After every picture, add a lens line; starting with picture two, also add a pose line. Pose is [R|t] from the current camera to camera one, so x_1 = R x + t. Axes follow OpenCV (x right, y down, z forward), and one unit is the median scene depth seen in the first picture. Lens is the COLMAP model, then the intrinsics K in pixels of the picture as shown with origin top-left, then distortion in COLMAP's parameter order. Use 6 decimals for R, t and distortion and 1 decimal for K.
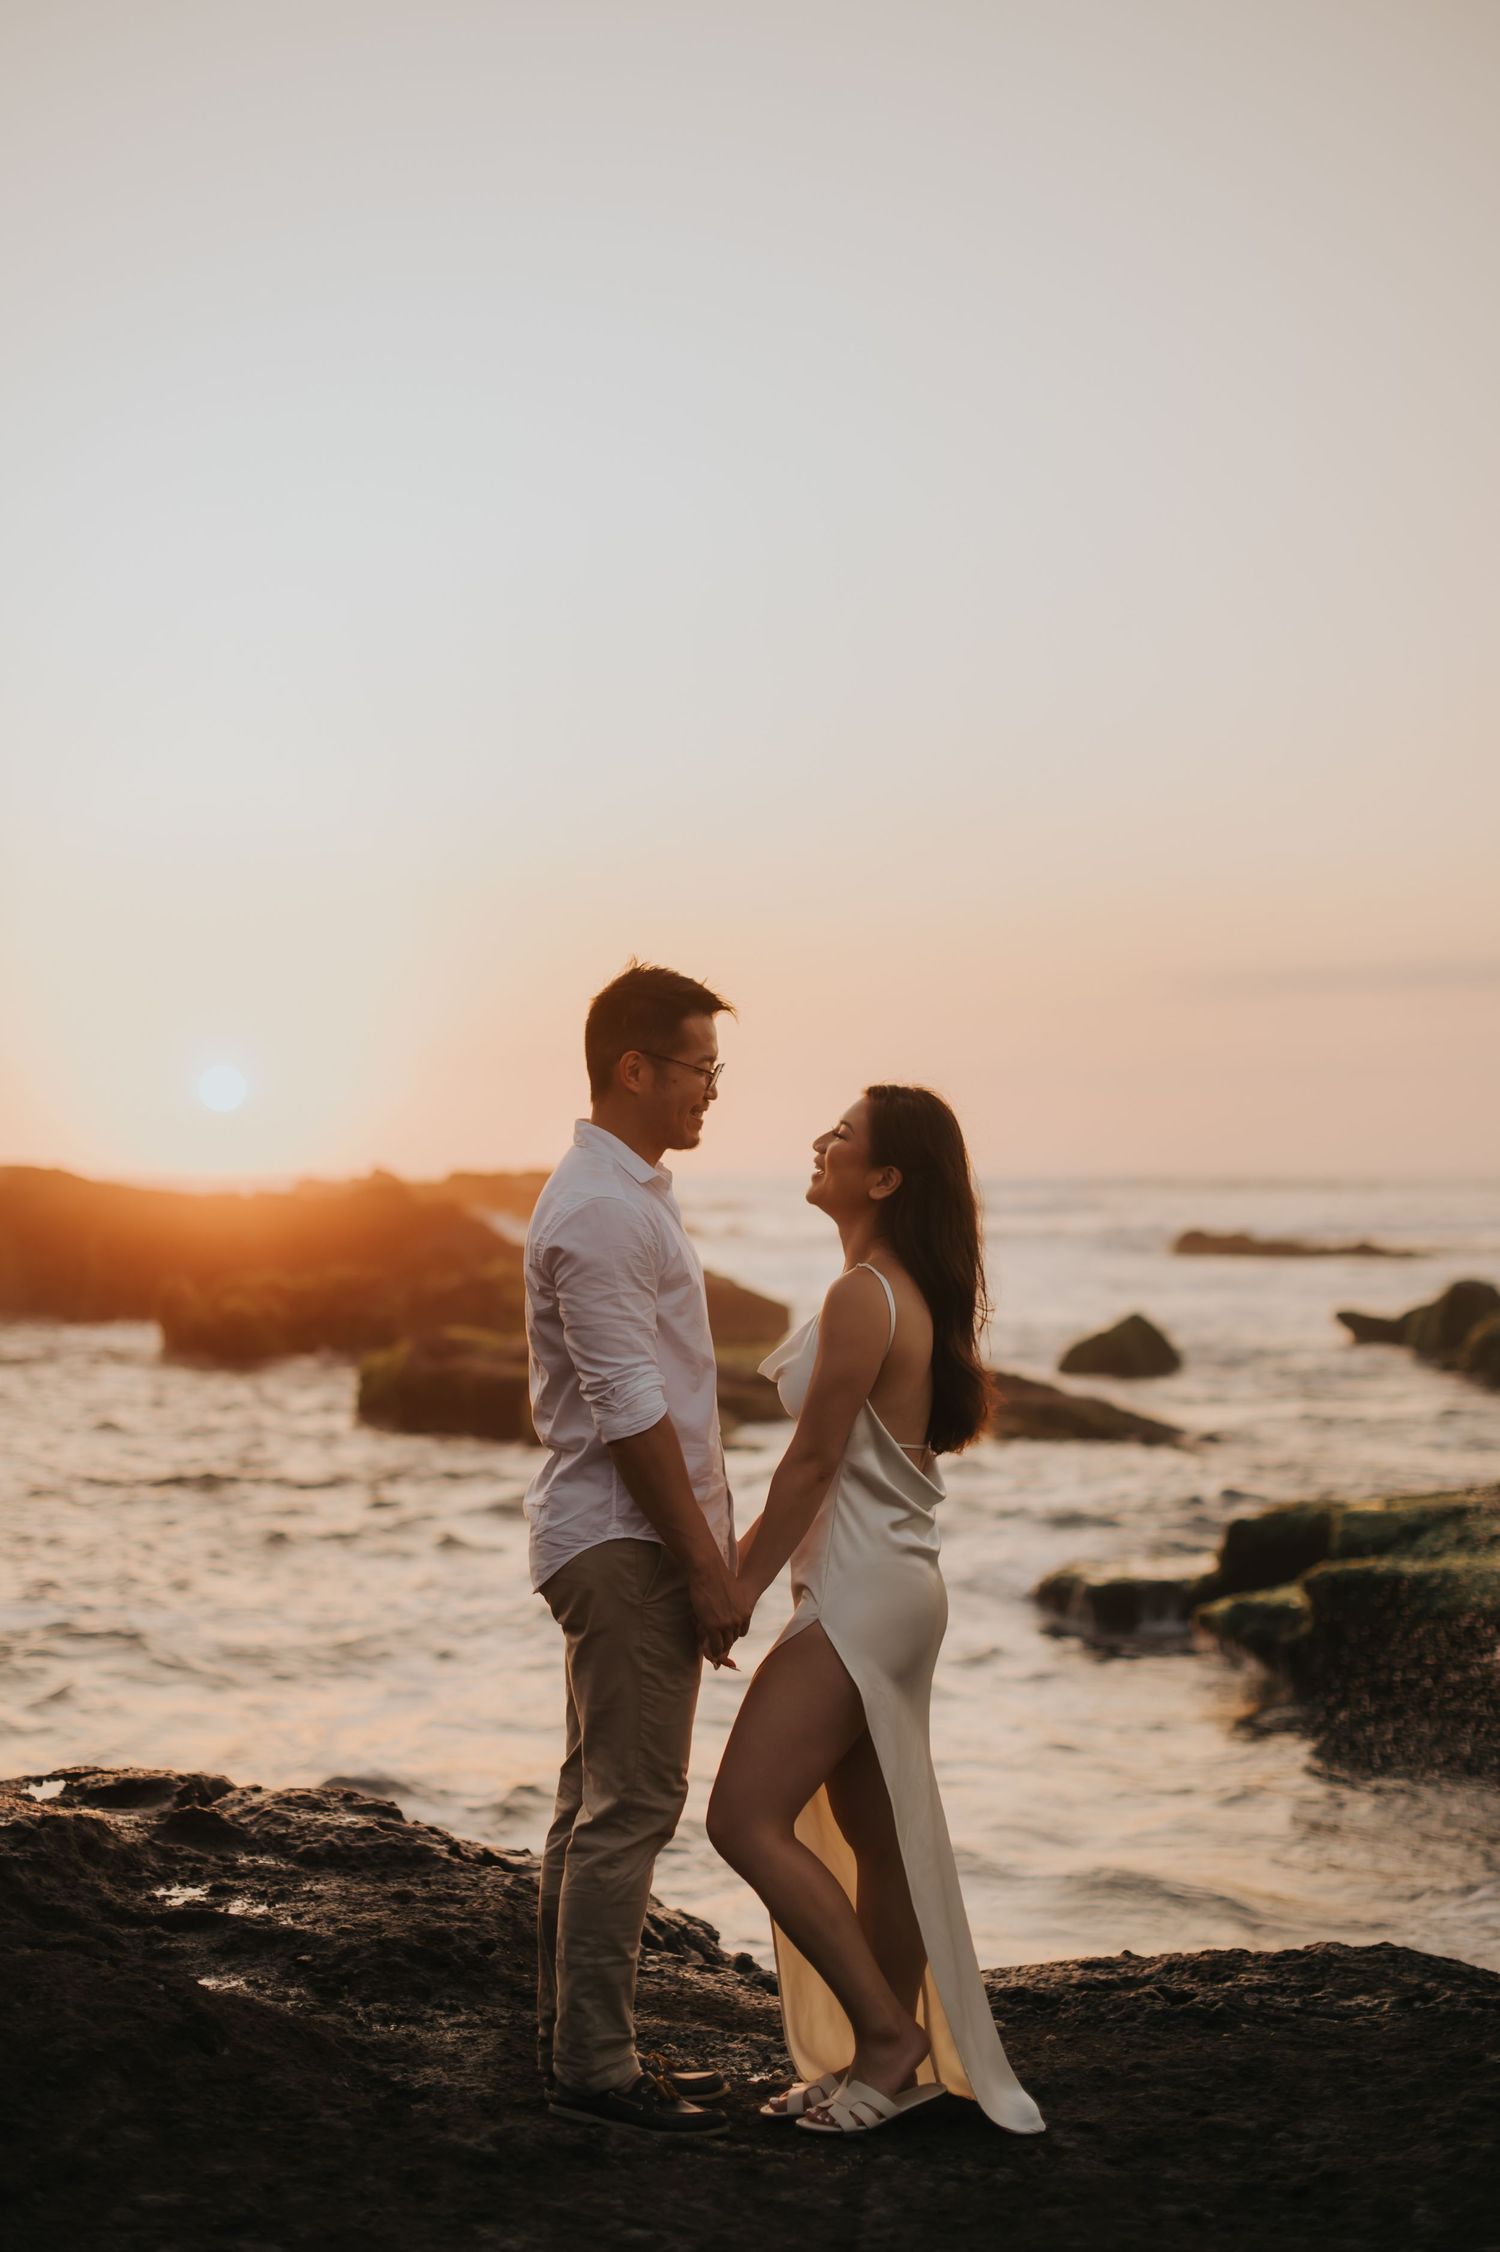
lens RADIAL K [[3237.2, 0, 733.3], [0, 3237.2, 1126.1], [0, 0, 1]] dist [-0.006518, 0.077870]
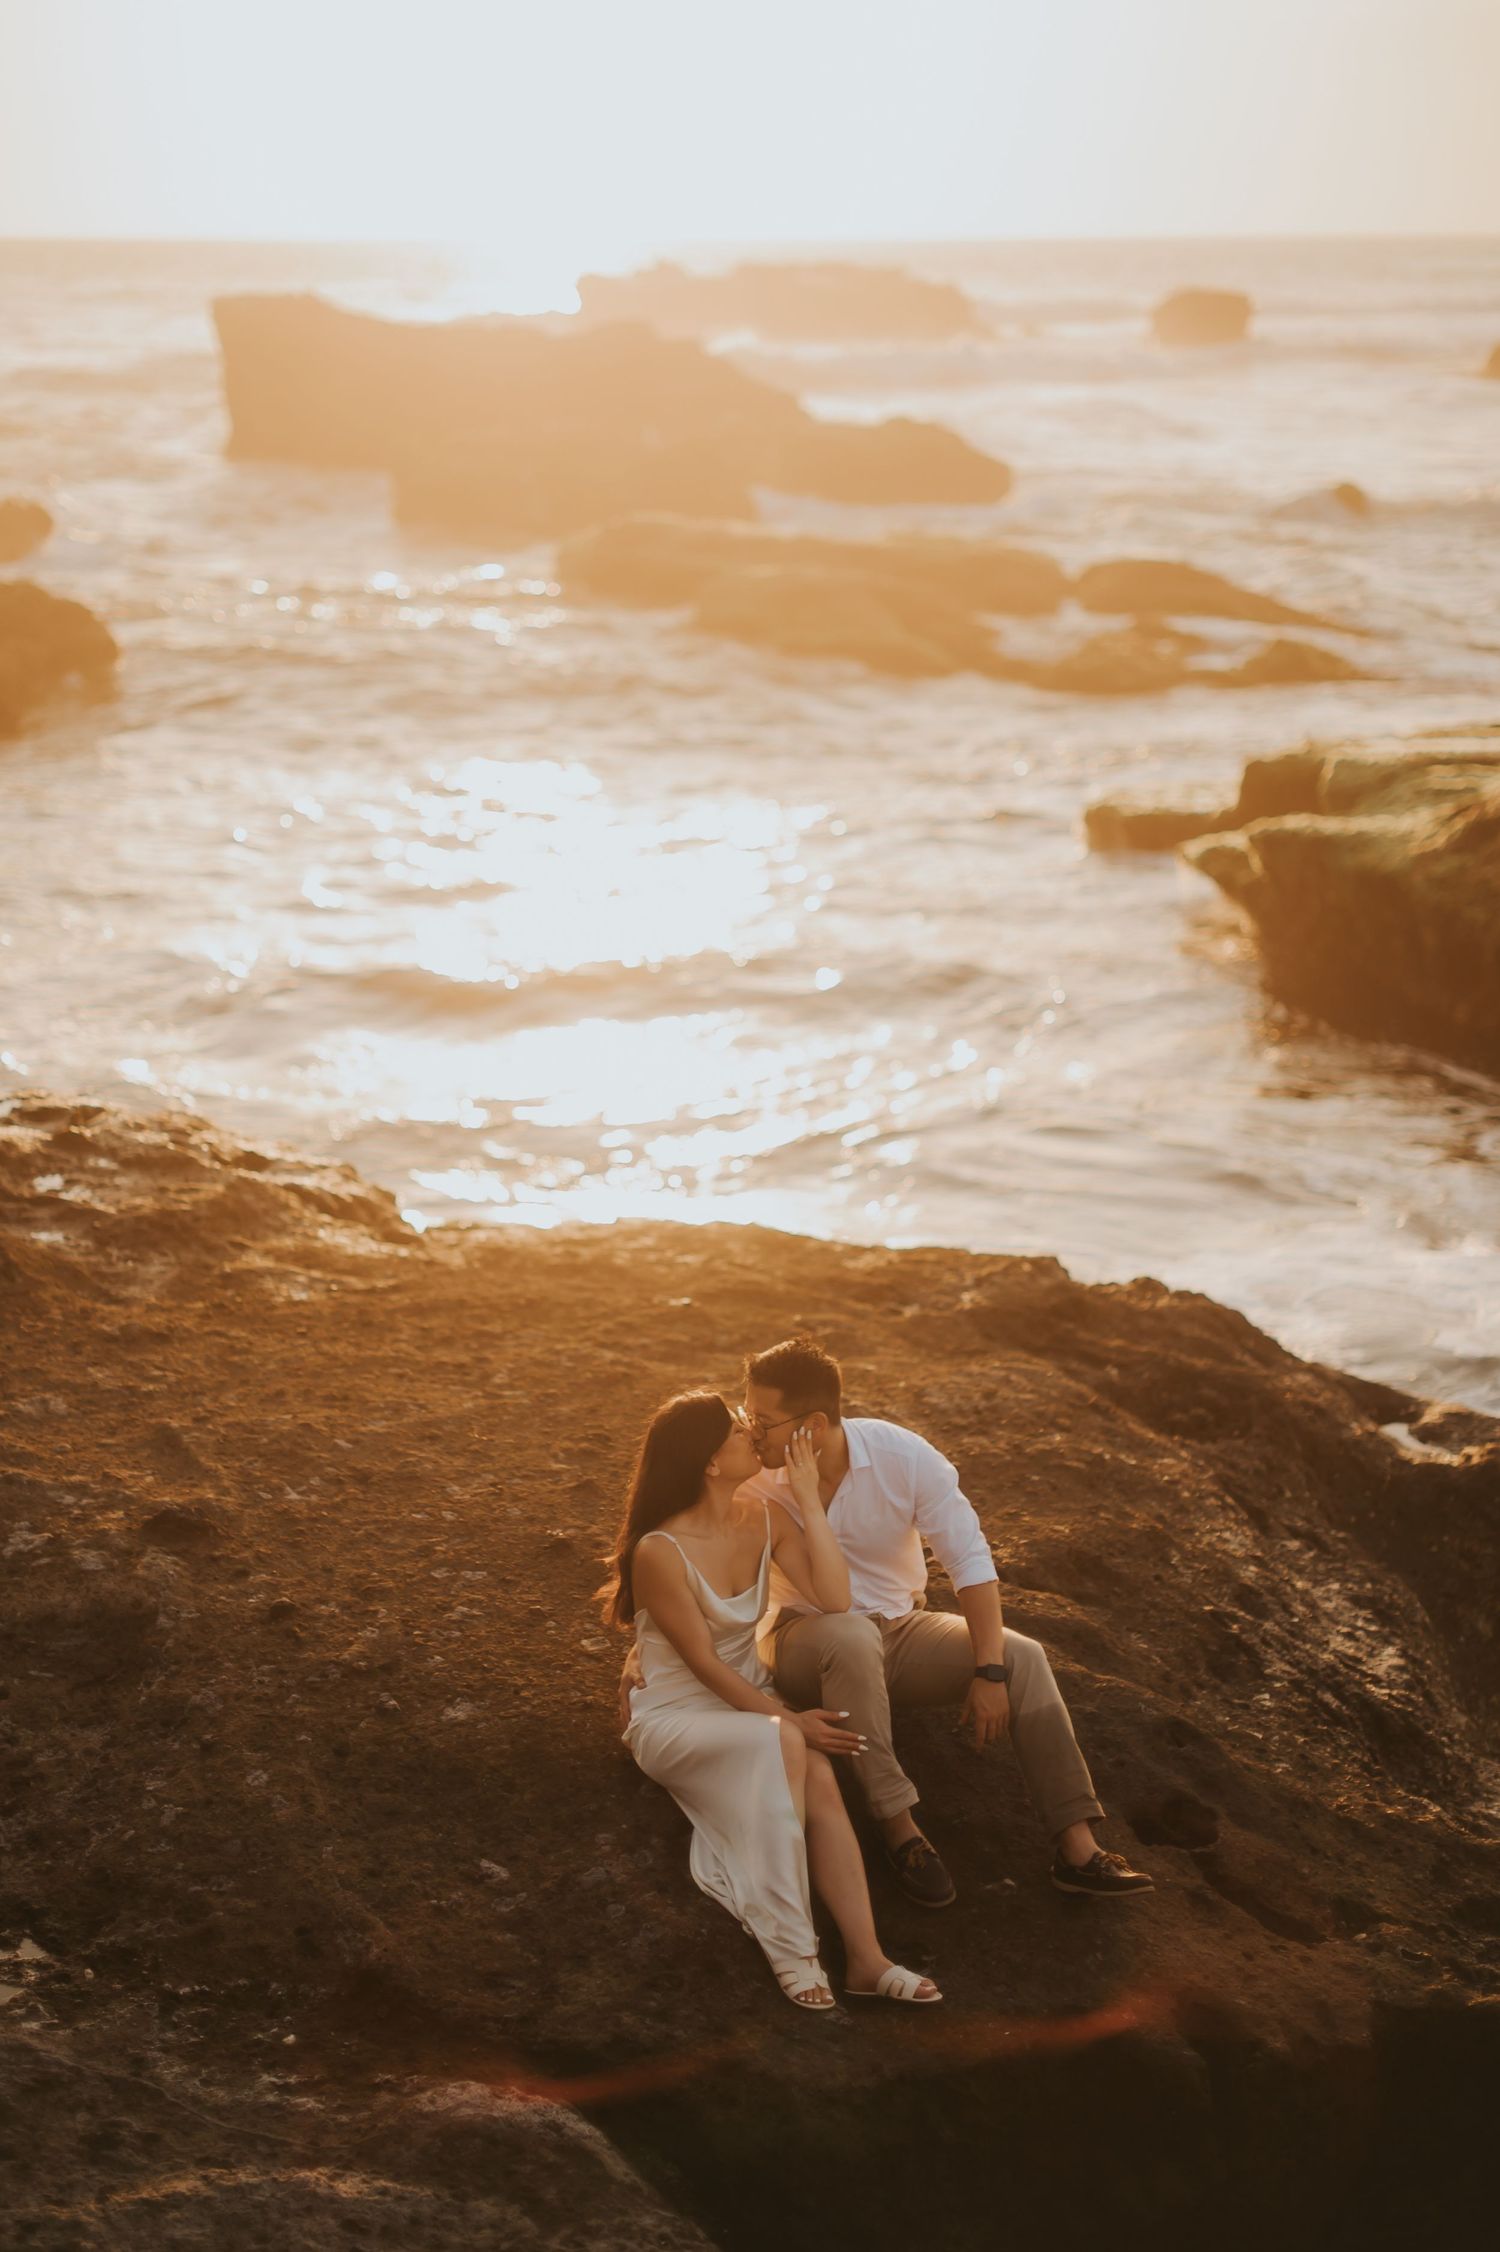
lens RADIAL K [[3414.8, 0, 694.5], [0, 3414.8, 1120.7], [0, 0, 1]] dist [0.017720, 0.116943]
pose [[0.993884, 0.027678, -0.106904, 0.416255], [0.001751, 0.964009, 0.265865, -0.324514], [0.110415, -0.264426, 0.958065, -0.842186]]
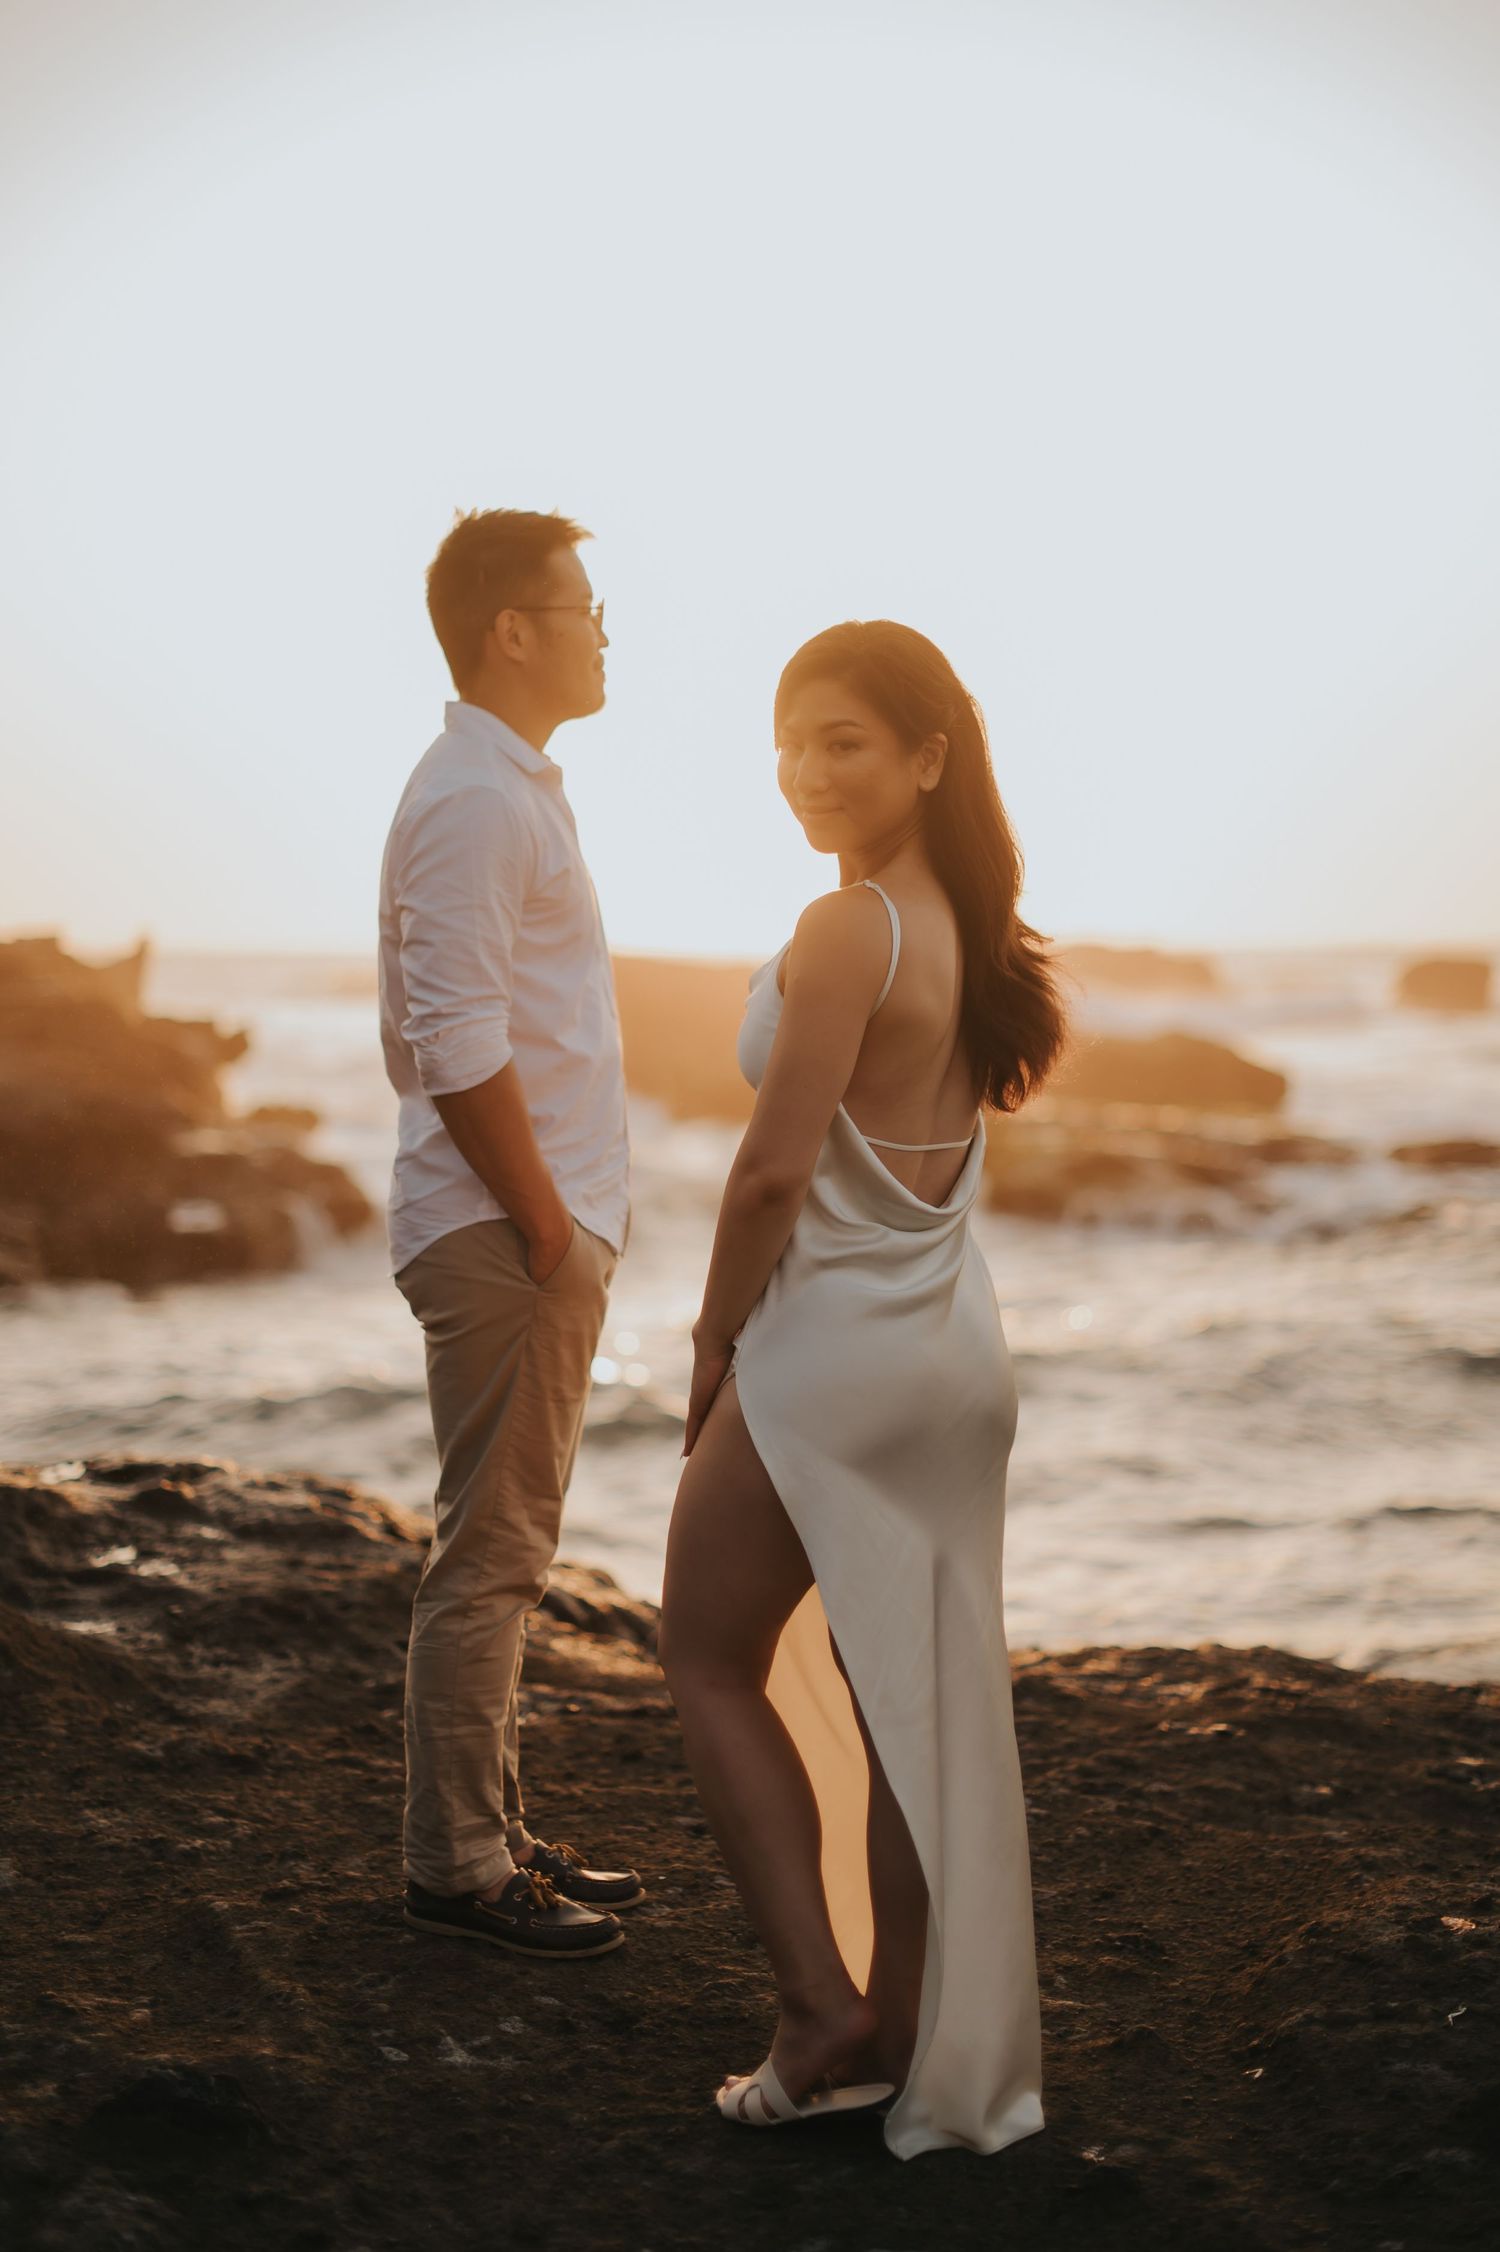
lens RADIAL K [[3249.3, 0, 747.2], [0, 3249.3, 1175.2], [0, 0, 1]] dist [-0.012638, 0.086042]
pose [[0.985421, 0.008851, -0.169902, 0.243459], [0.005831, 0.996302, 0.085724, 0.011863], [0.170032, -0.085465, 0.981725, -0.053780]]
